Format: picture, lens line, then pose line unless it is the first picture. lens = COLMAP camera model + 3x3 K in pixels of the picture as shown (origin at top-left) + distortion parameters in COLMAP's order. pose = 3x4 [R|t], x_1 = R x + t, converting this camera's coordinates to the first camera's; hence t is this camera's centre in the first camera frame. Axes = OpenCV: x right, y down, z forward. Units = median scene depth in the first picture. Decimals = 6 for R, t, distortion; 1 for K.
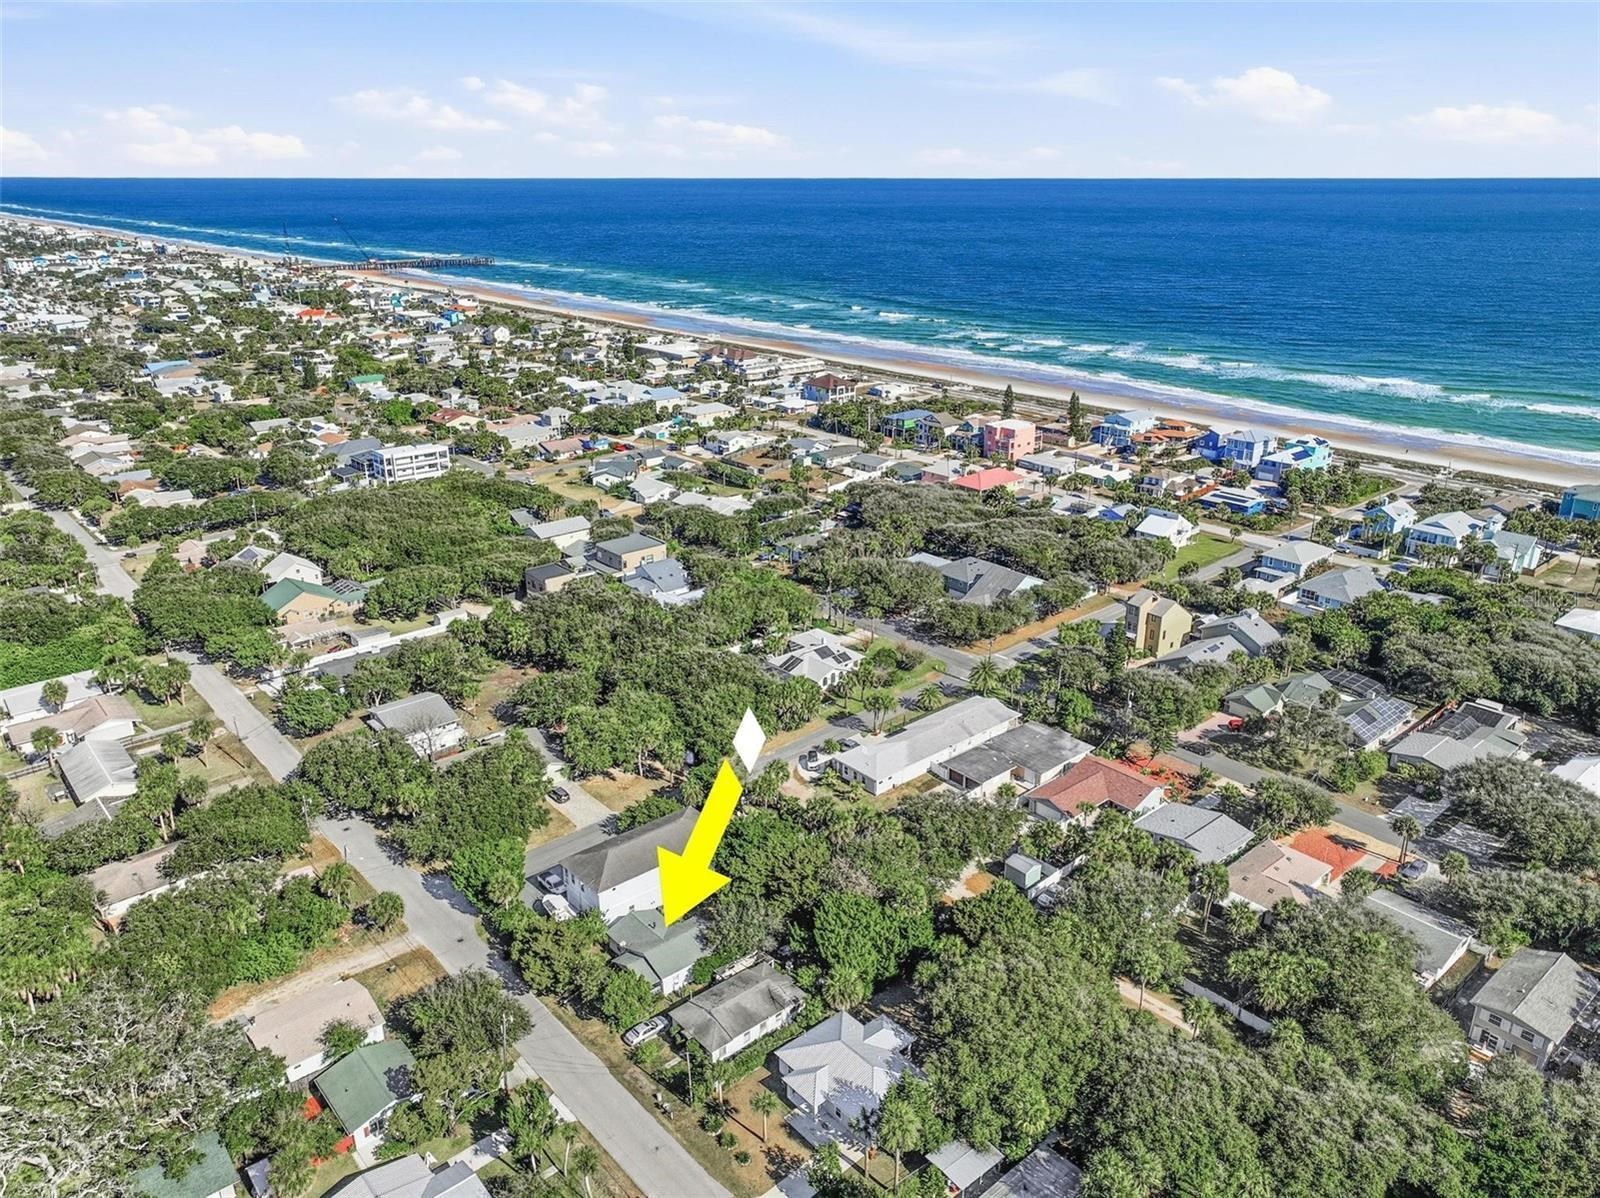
lens RADIAL K [[1133.0, 0, 800.0], [0, 1133.0, 599.0], [0, 0, 1]] dist [0.000479, 0.001470]
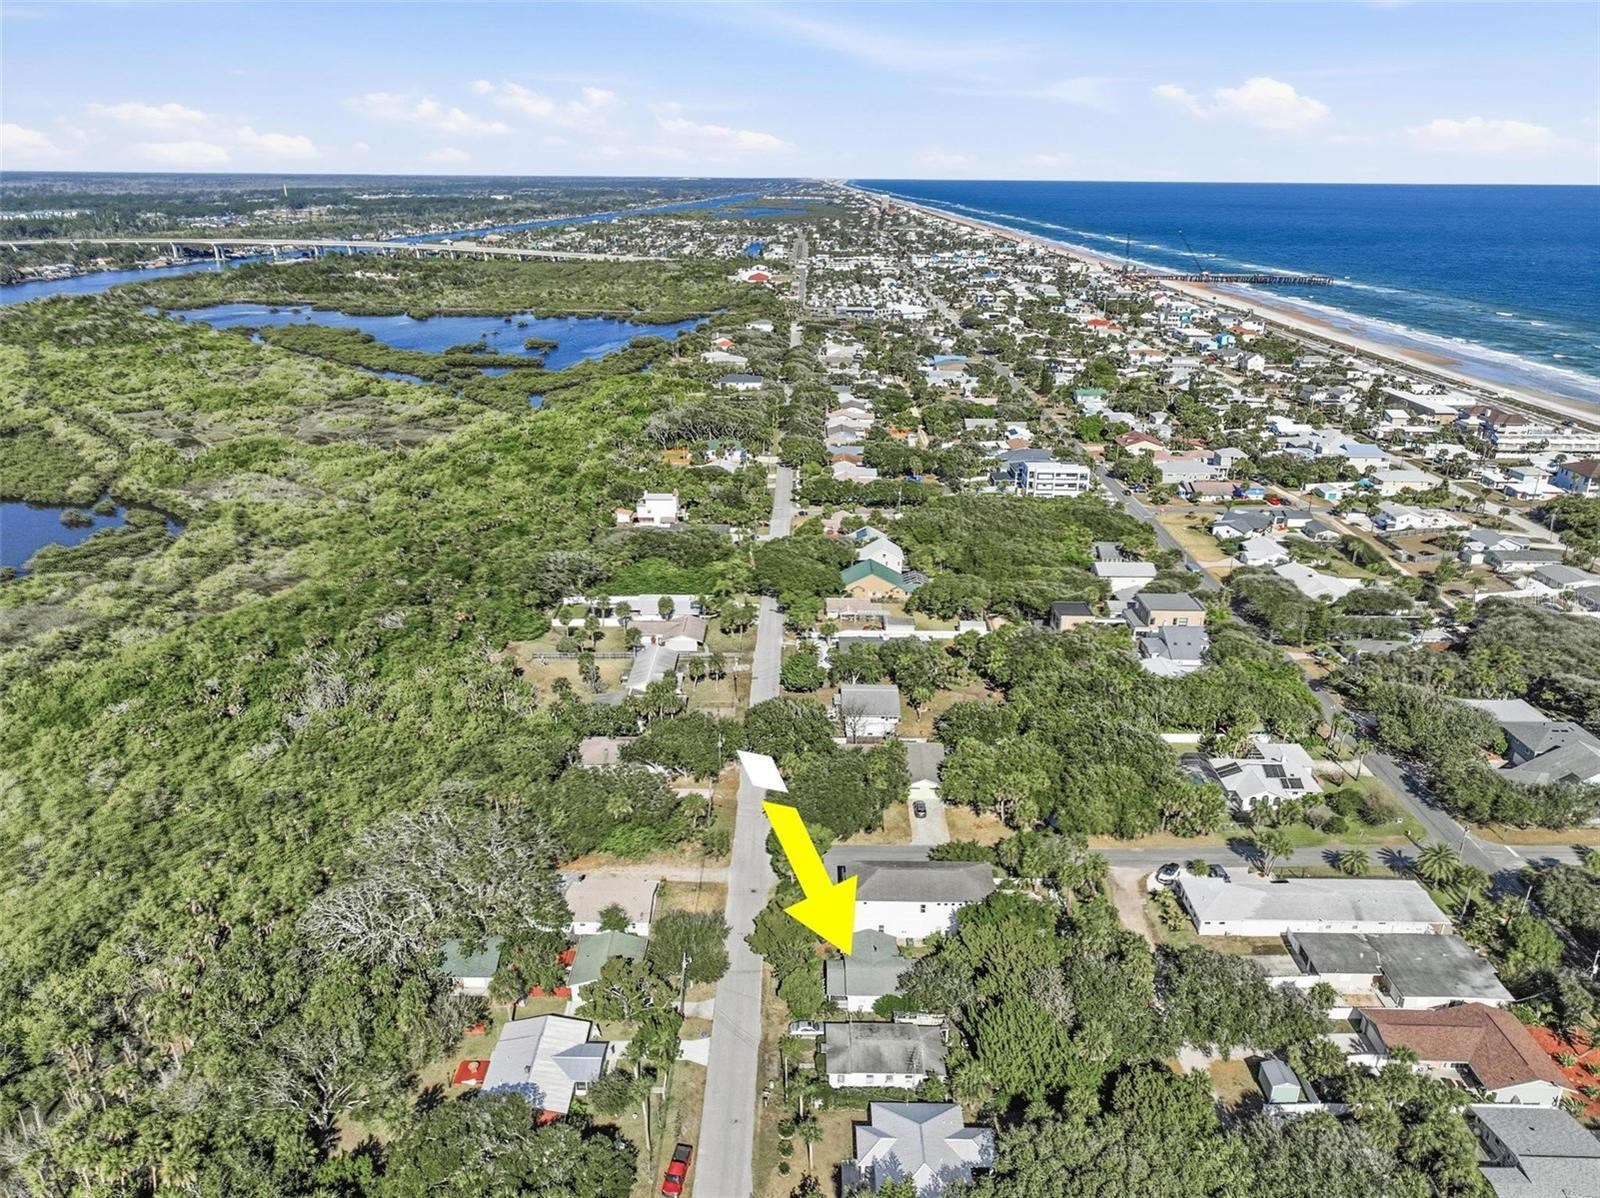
lens RADIAL K [[1133.0, 0, 800.0], [0, 1133.0, 599.0], [0, 0, 1]] dist [0.000479, 0.001470]
pose [[0.745163, 0.238954, -0.622602, 0.208671], [-0.240837, 0.967019, 0.082895, -0.053180], [0.621876, 0.088175, 0.778136, 0.047550]]
